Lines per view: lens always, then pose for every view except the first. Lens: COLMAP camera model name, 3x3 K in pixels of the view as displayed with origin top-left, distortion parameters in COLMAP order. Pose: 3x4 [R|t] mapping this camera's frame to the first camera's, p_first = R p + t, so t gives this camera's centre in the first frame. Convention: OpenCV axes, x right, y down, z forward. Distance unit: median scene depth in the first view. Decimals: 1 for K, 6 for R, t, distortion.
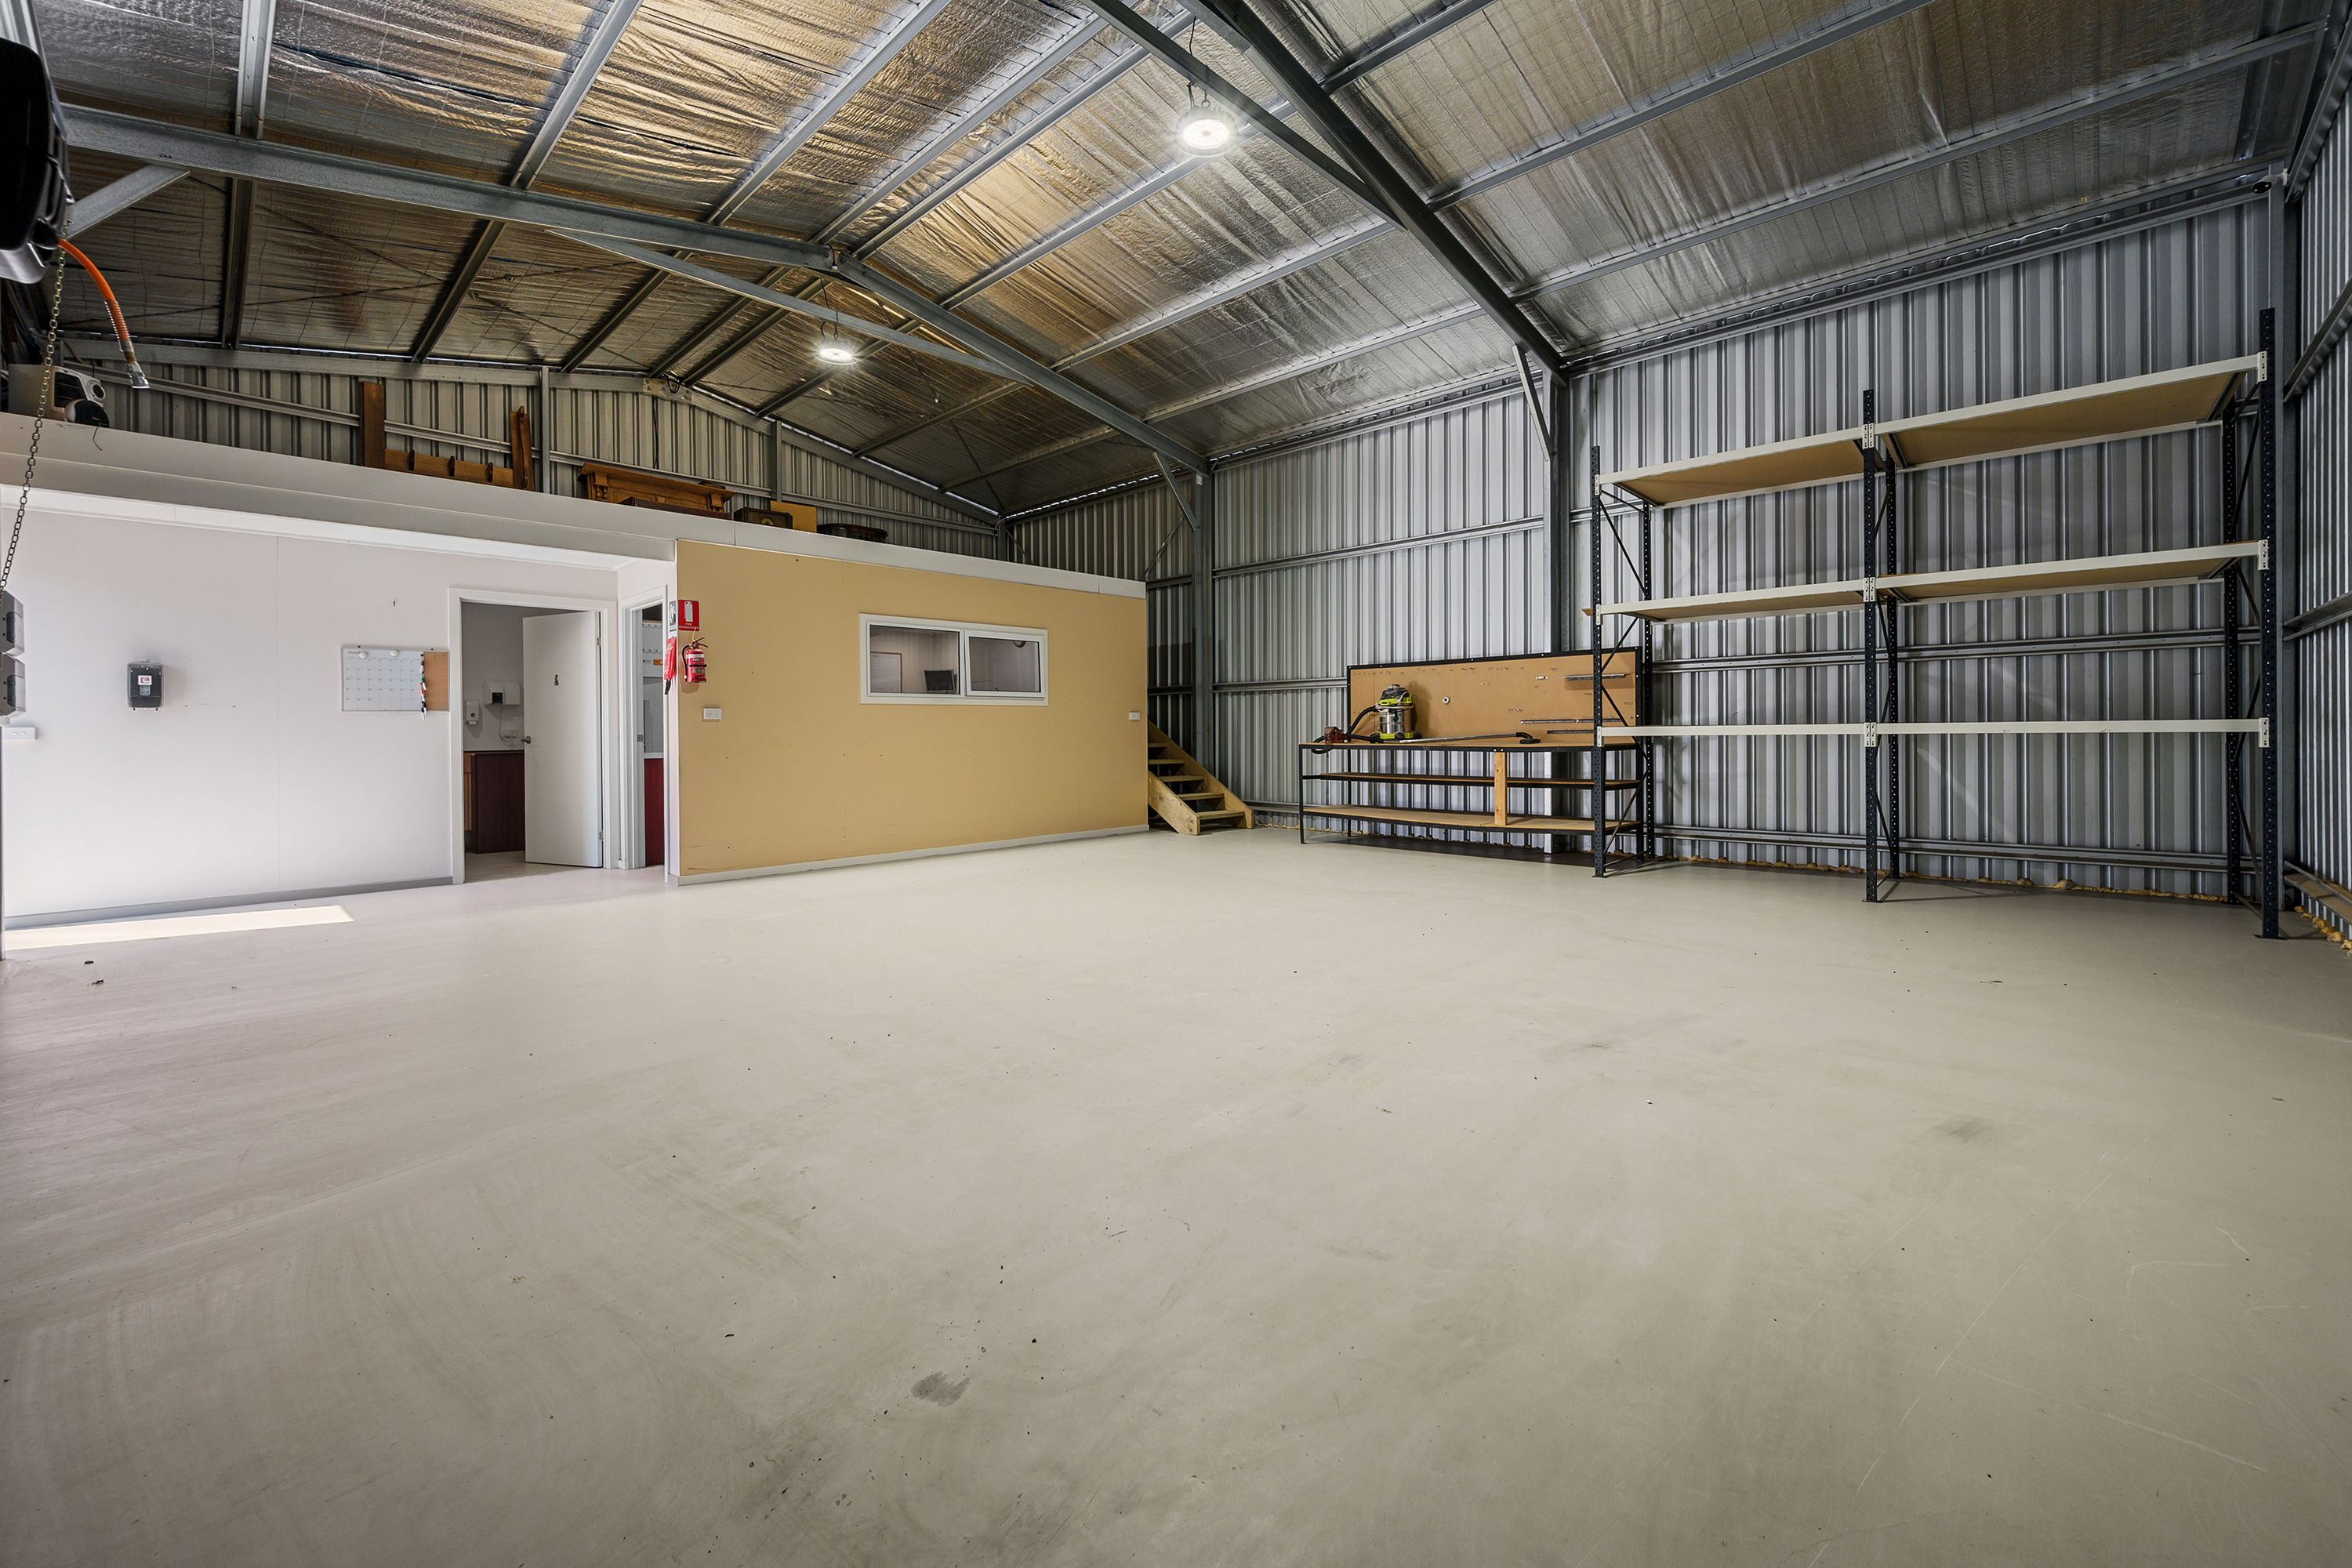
lens RADIAL K [[938.2, 0, 1183.5], [0, 938.2, 732.4], [0, 0, 1]] dist [-0.002396, 0.000215]
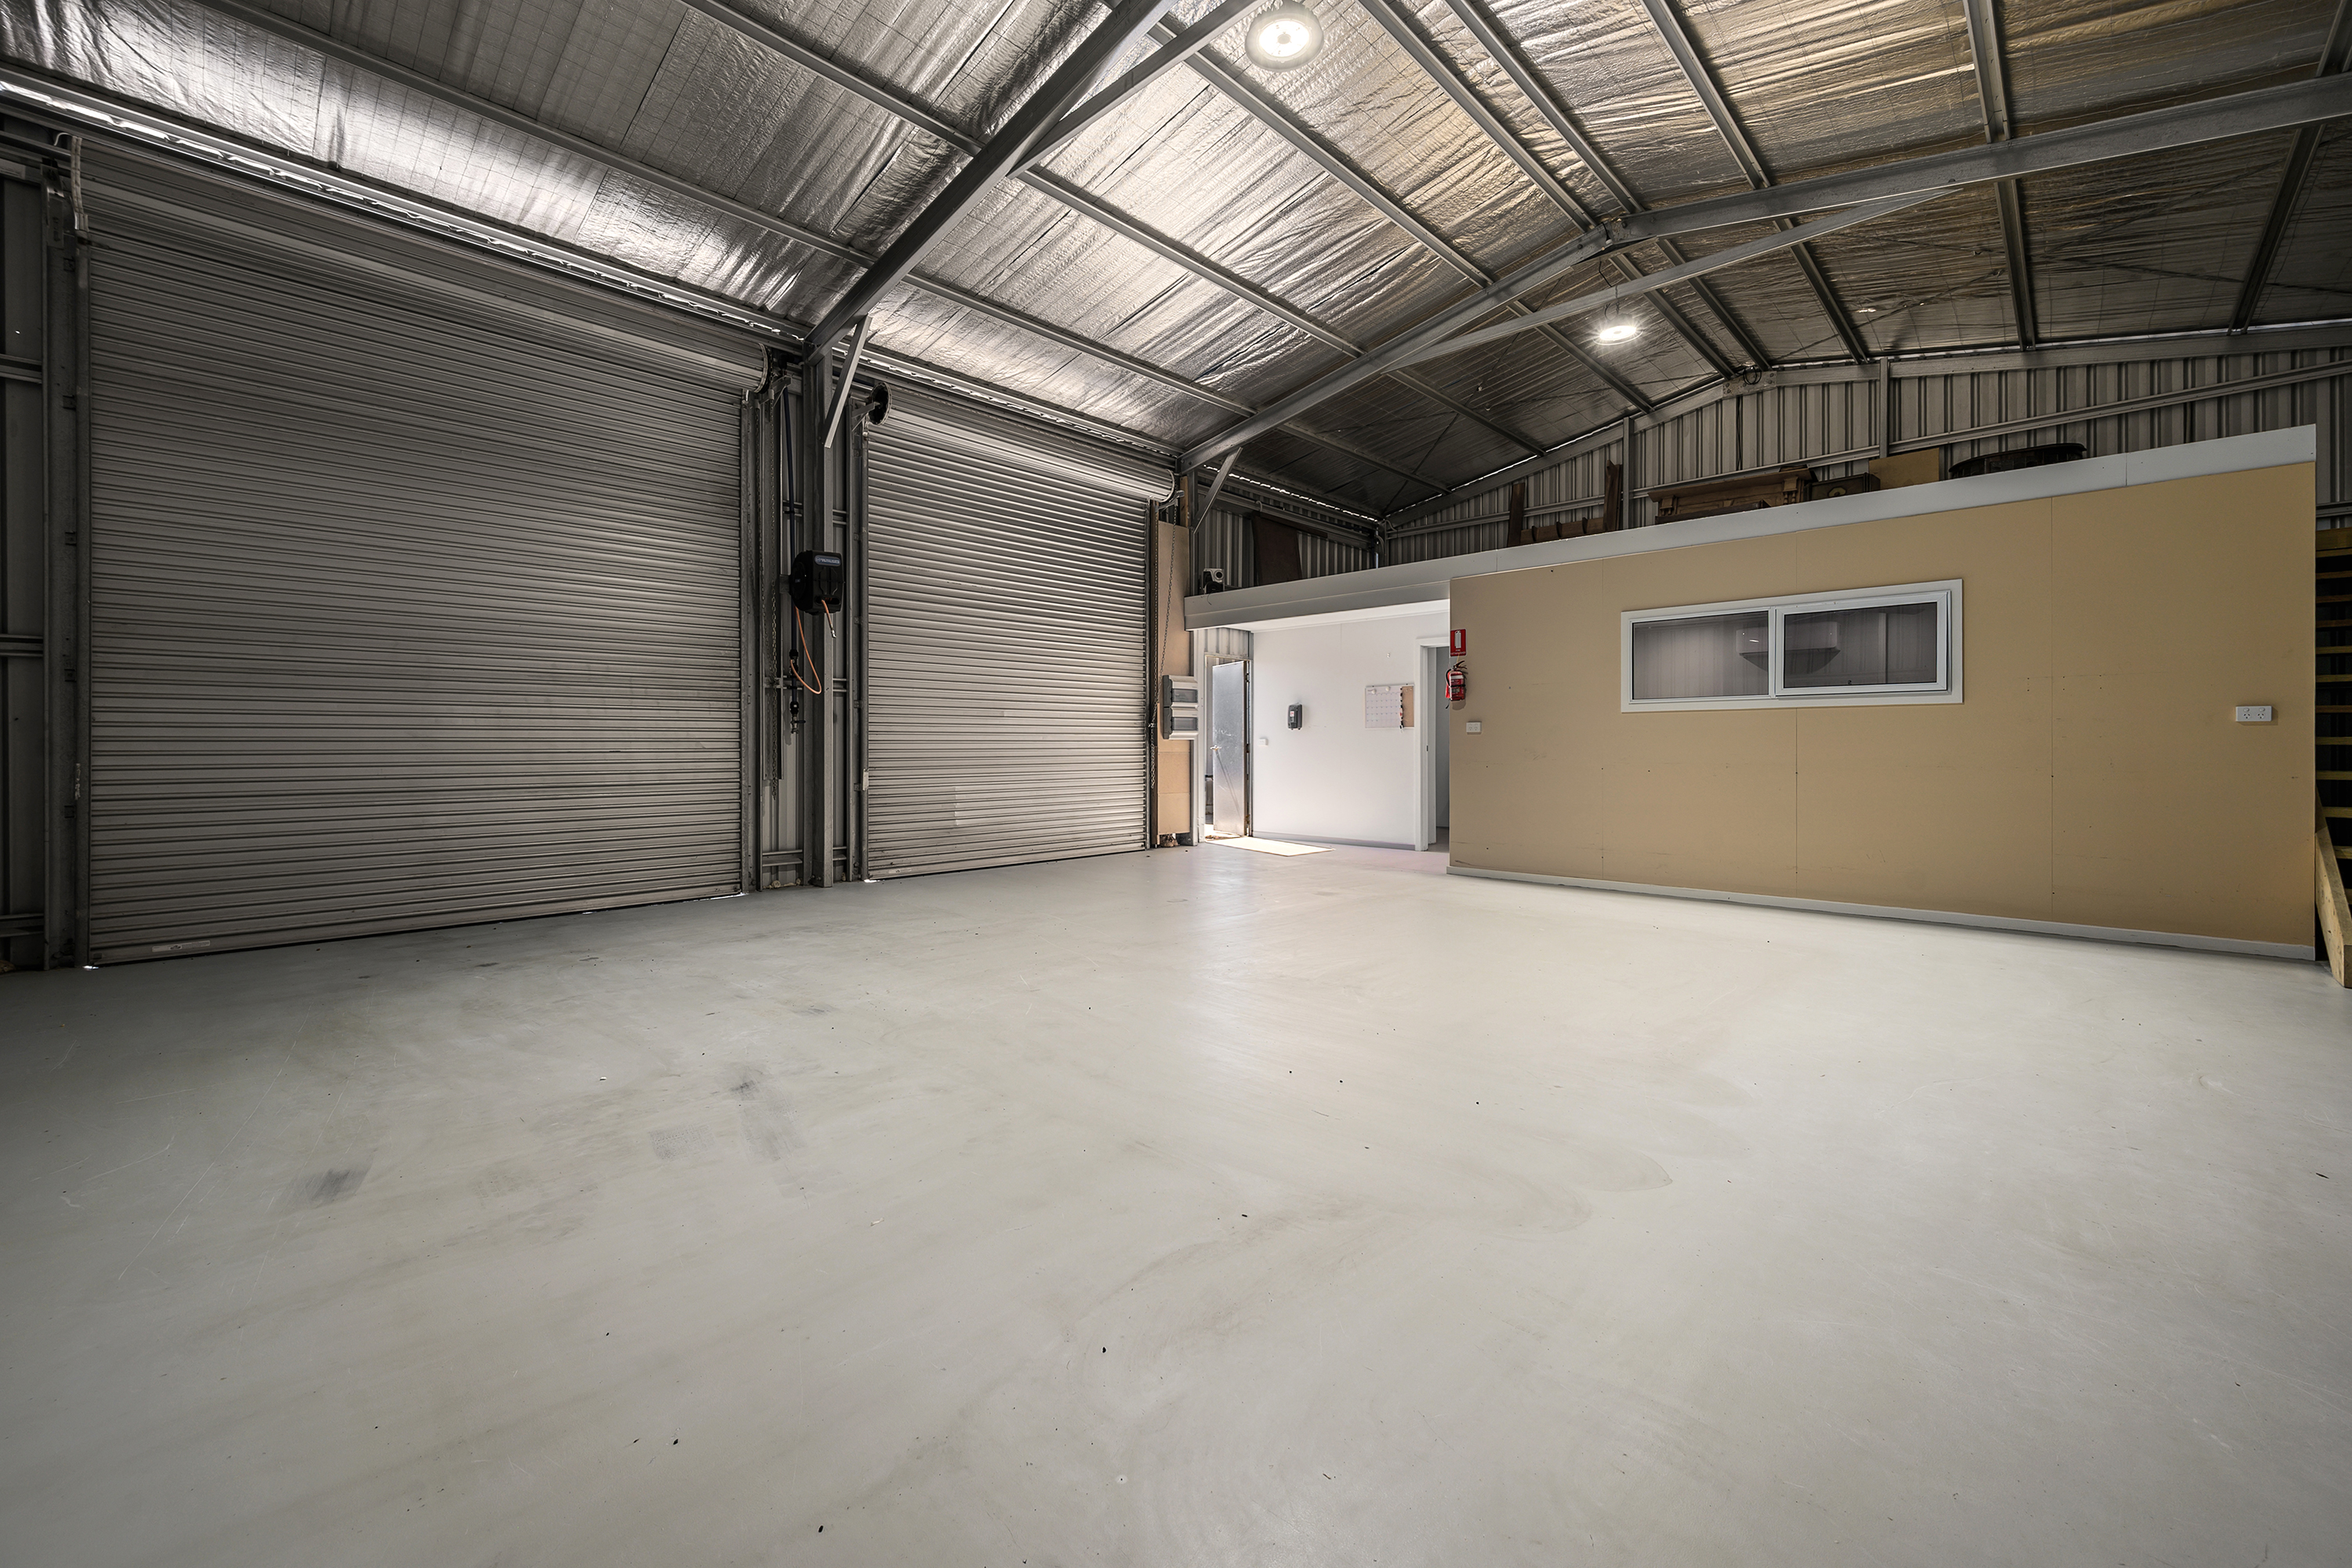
lens RADIAL K [[938.2, 0, 1183.4], [0, 938.2, 742.8], [0, 0, 1]] dist [-0.002396, 0.000215]
pose [[-0.002214, 0.006193, -0.999978, 0.567020], [-0.000838, 0.999980, 0.006195, -0.007040], [0.999997, 0.000851, -0.002209, 0.593593]]
